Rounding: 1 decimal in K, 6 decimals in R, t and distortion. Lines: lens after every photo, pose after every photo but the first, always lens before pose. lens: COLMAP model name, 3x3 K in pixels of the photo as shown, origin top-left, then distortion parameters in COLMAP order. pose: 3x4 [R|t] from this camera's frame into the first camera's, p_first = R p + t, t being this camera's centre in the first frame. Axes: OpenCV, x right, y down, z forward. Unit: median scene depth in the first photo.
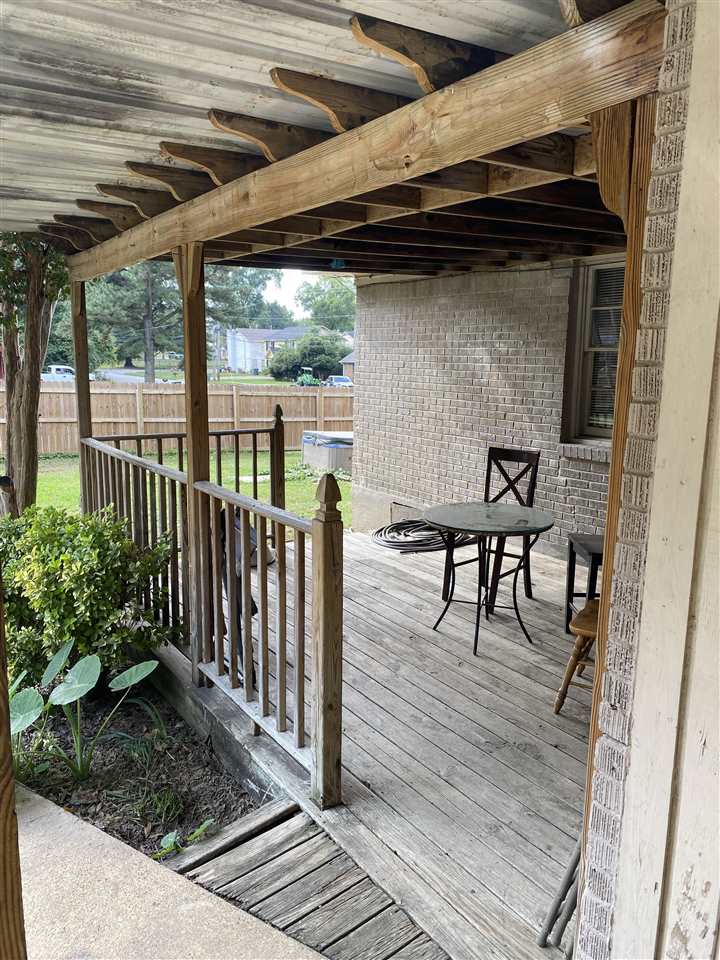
lens RADIAL K [[748.9, 0, 358.1], [0, 748.9, 479.1], [0, 0, 1]] dist [0.012443, 0.007705]
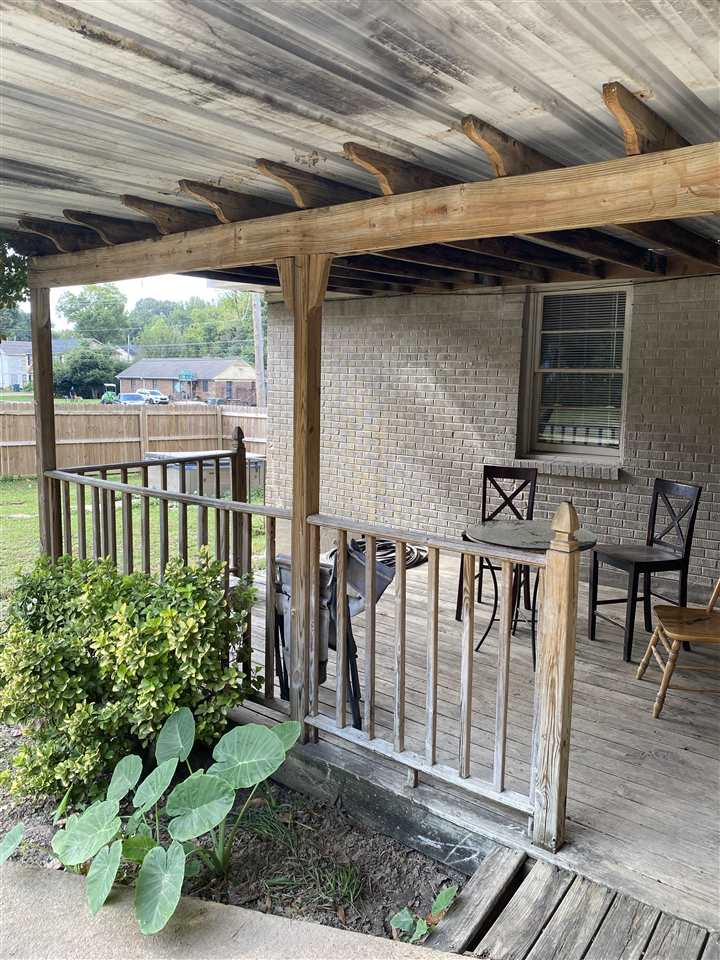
lens RADIAL K [[742.5, 0, 360.0], [0, 742.5, 480.0], [0, 0, 1]] dist [0.051206, -0.066350]
pose [[0.947647, -0.039955, 0.316809, -0.277724], [0.045809, 0.998889, -0.011048, -0.017234], [-0.316016, 0.024982, 0.948425, 0.079026]]
